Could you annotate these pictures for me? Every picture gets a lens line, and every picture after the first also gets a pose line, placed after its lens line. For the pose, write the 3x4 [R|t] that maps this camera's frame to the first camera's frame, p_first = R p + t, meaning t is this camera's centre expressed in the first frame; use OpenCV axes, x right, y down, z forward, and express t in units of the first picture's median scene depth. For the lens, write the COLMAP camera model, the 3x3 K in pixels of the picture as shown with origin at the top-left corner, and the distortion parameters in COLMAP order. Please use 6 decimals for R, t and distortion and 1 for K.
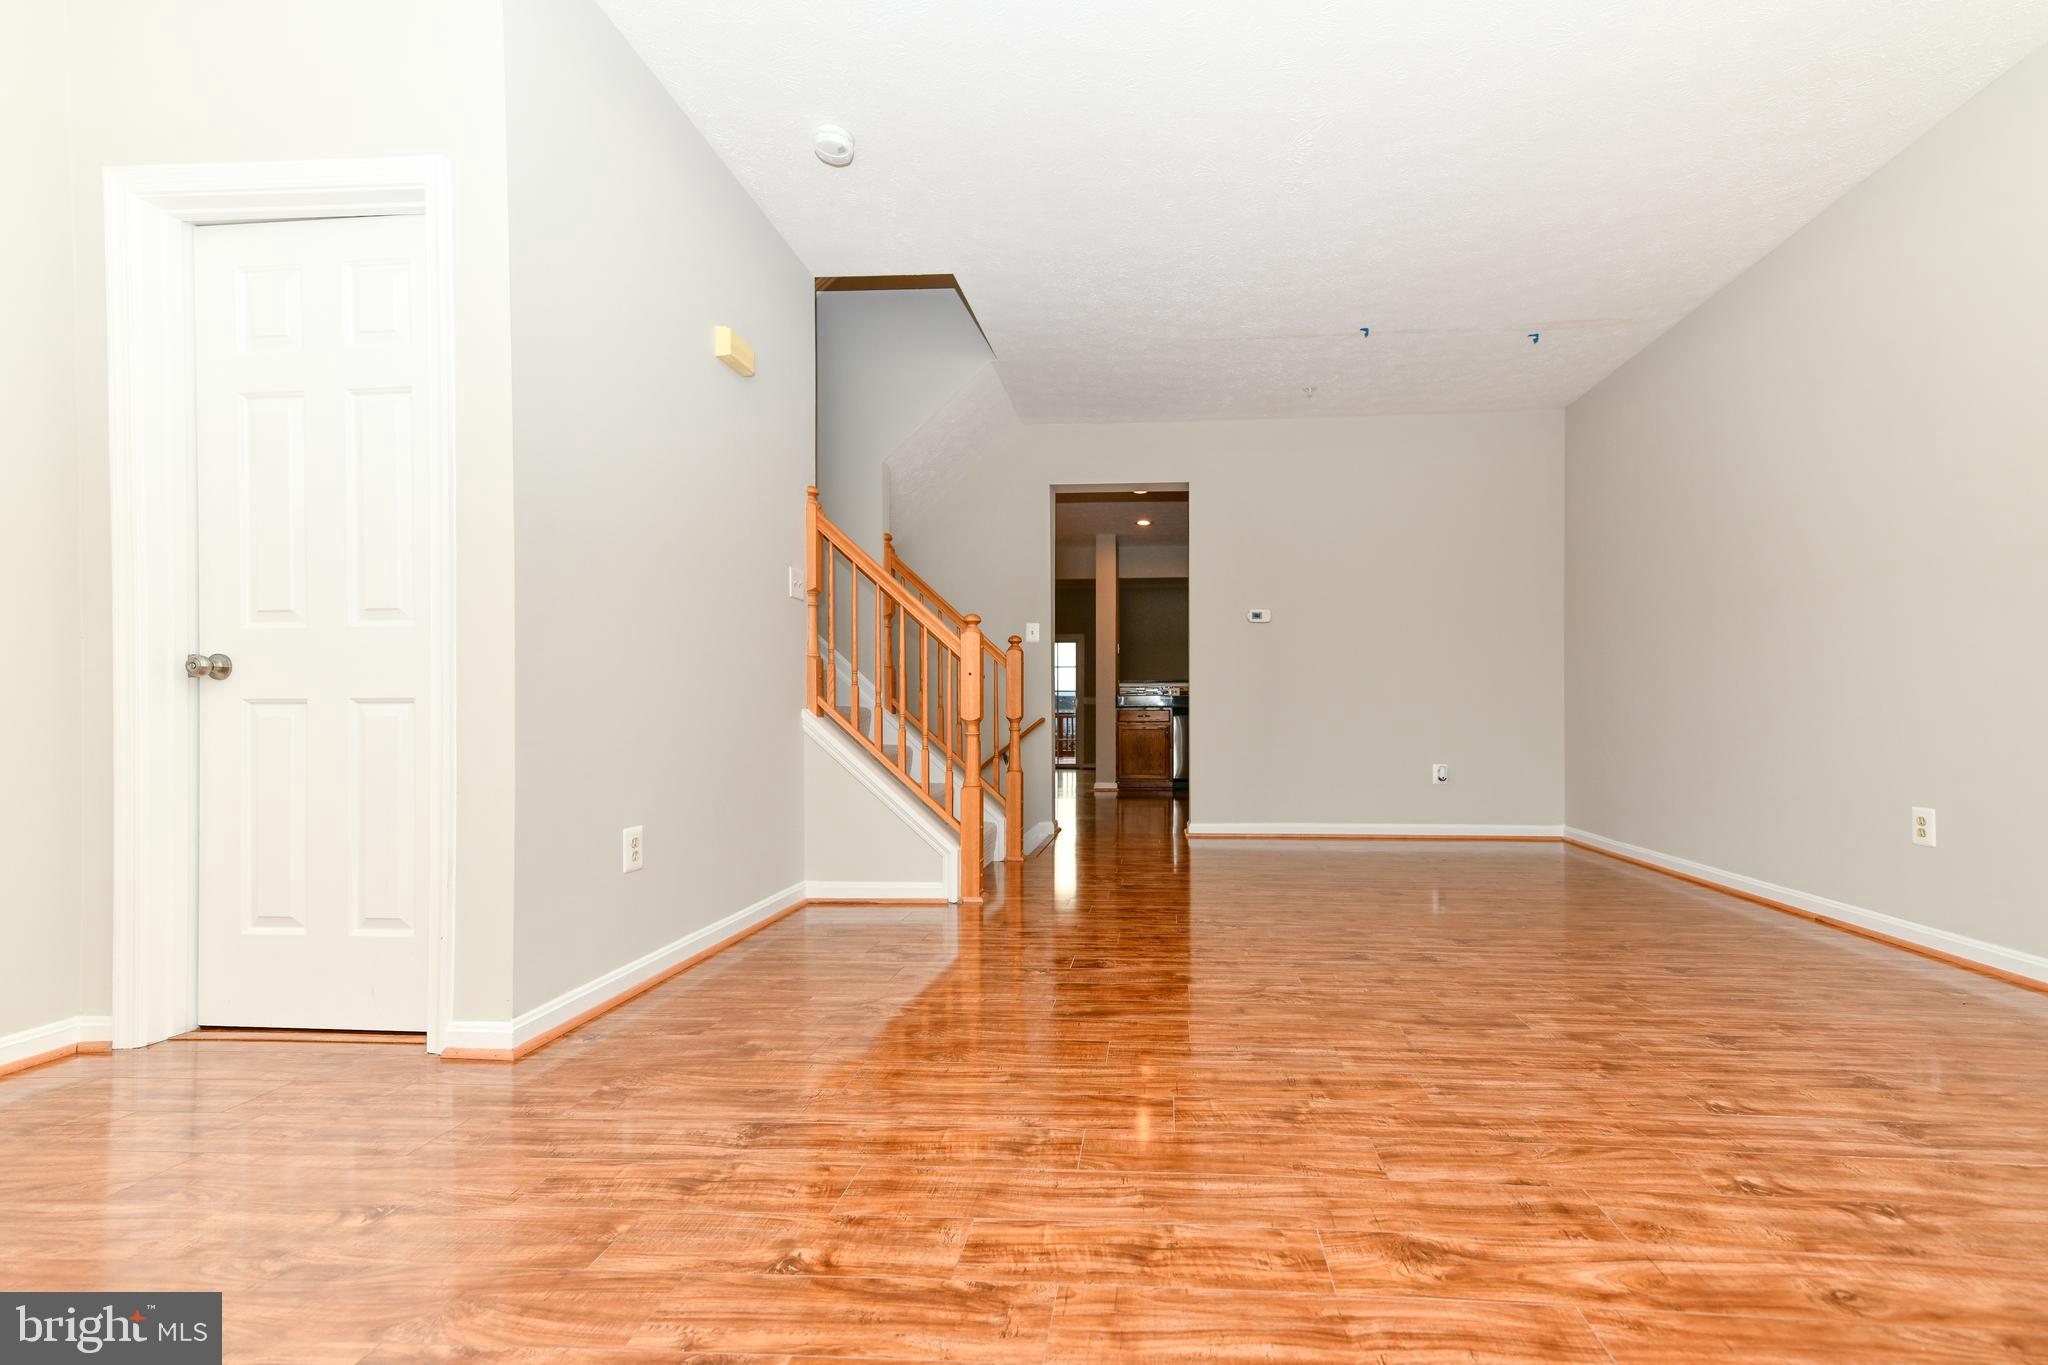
lens RADIAL K [[813.0, 0, 1024.1], [0, 813.0, 740.0], [0, 0, 1]] dist [0.018149, 0.000147]
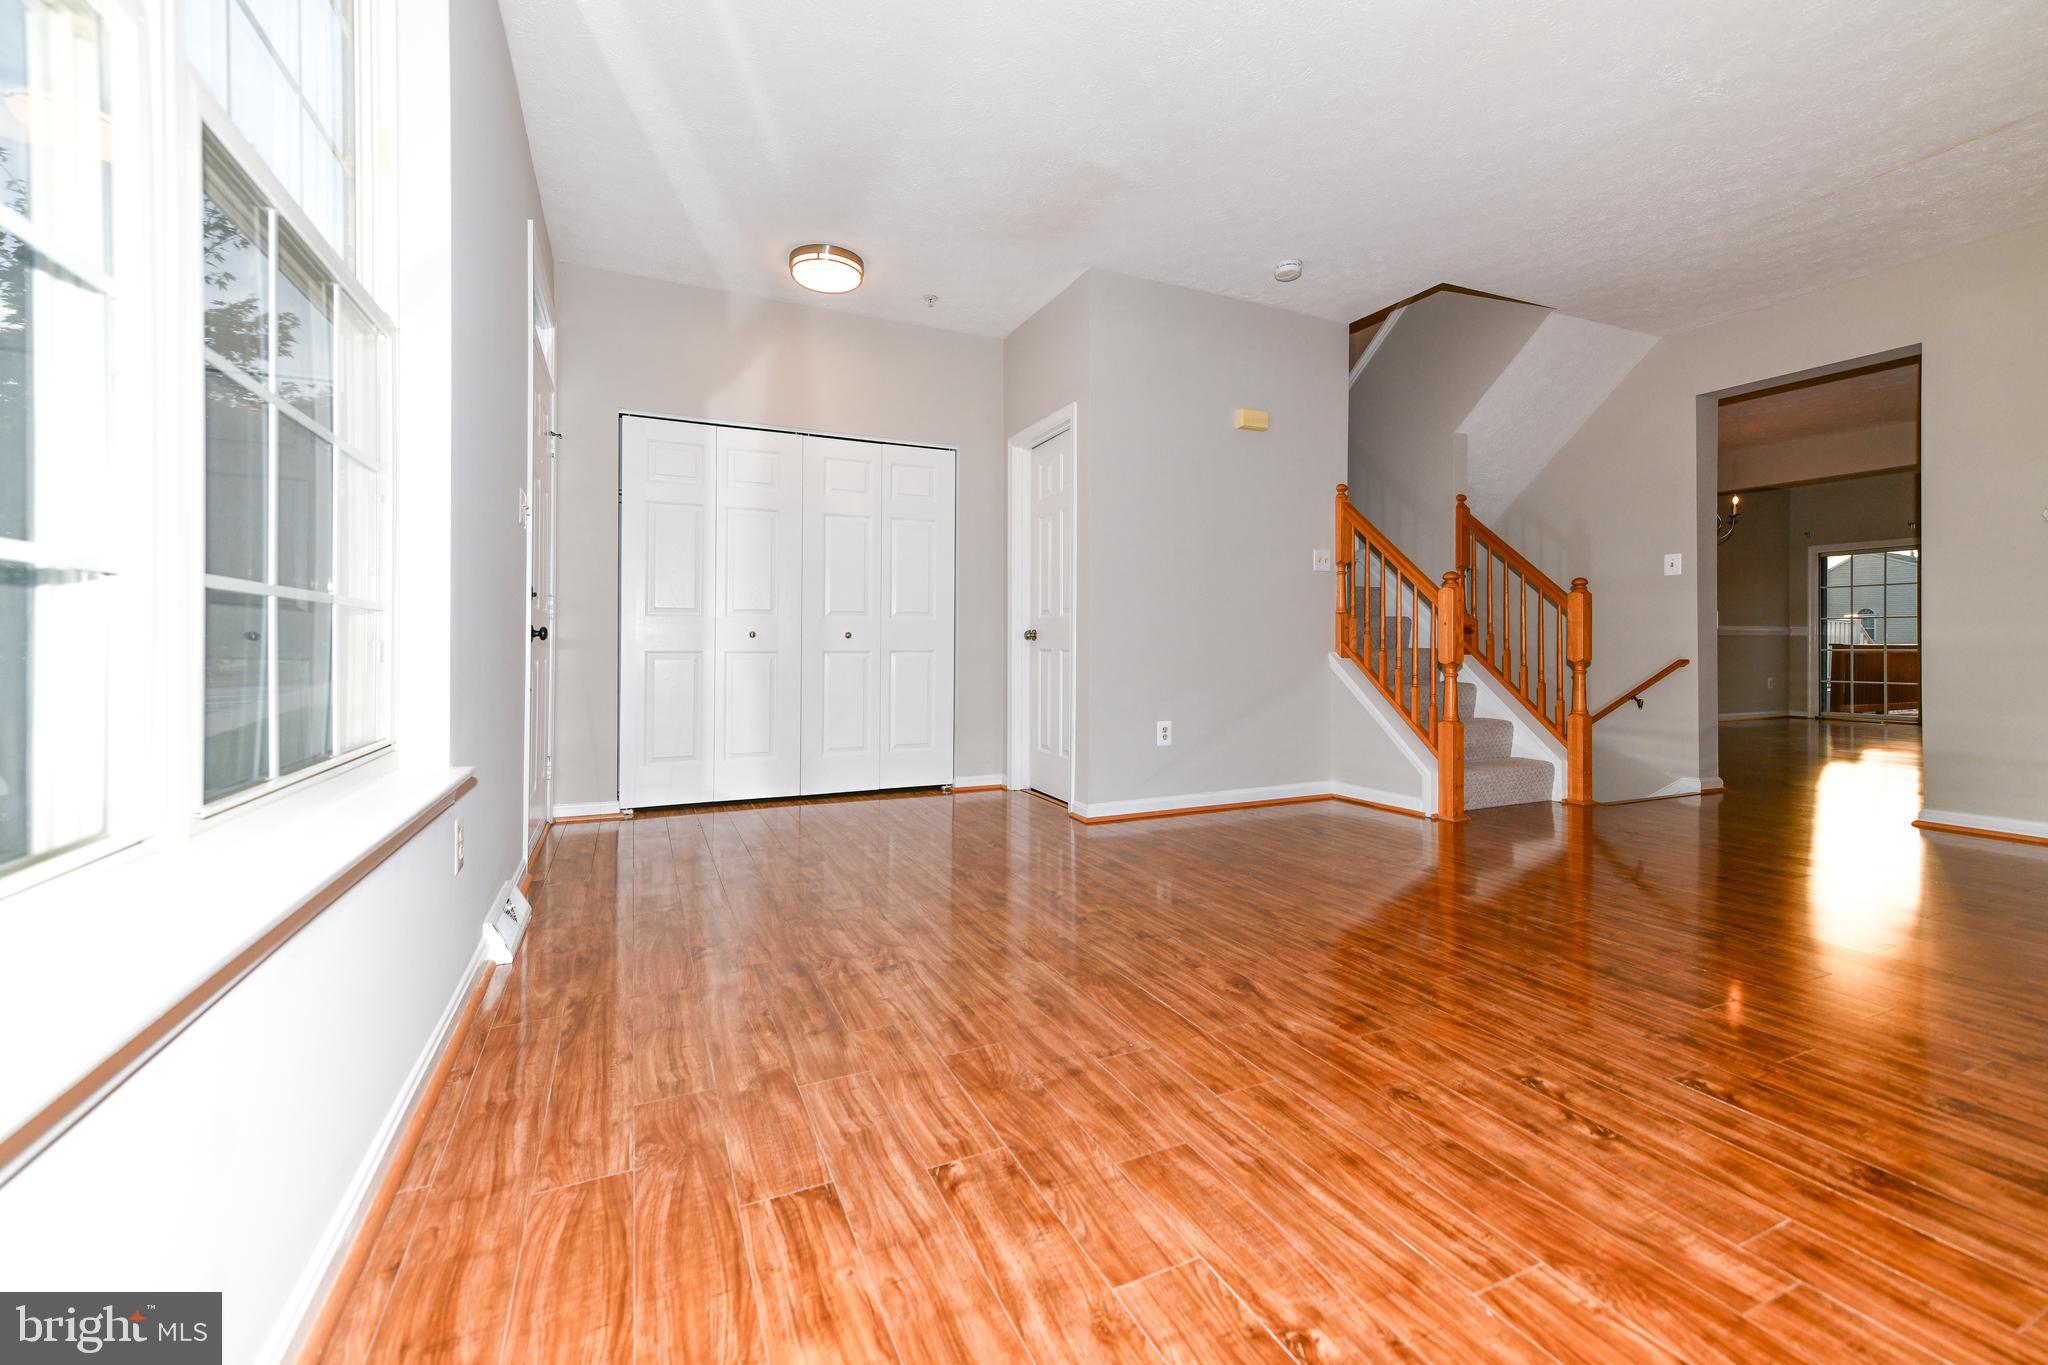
lens RADIAL K [[823.7, 0, 1024.4], [0, 823.7, 664.3], [0, 0, 1]] dist [0.018991, -0.000043]
pose [[0.478566, 0.021874, -0.877779, 1.396683], [-0.021361, 0.999684, 0.013266, -0.050345], [0.877792, 0.012401, 0.478882, -0.189918]]
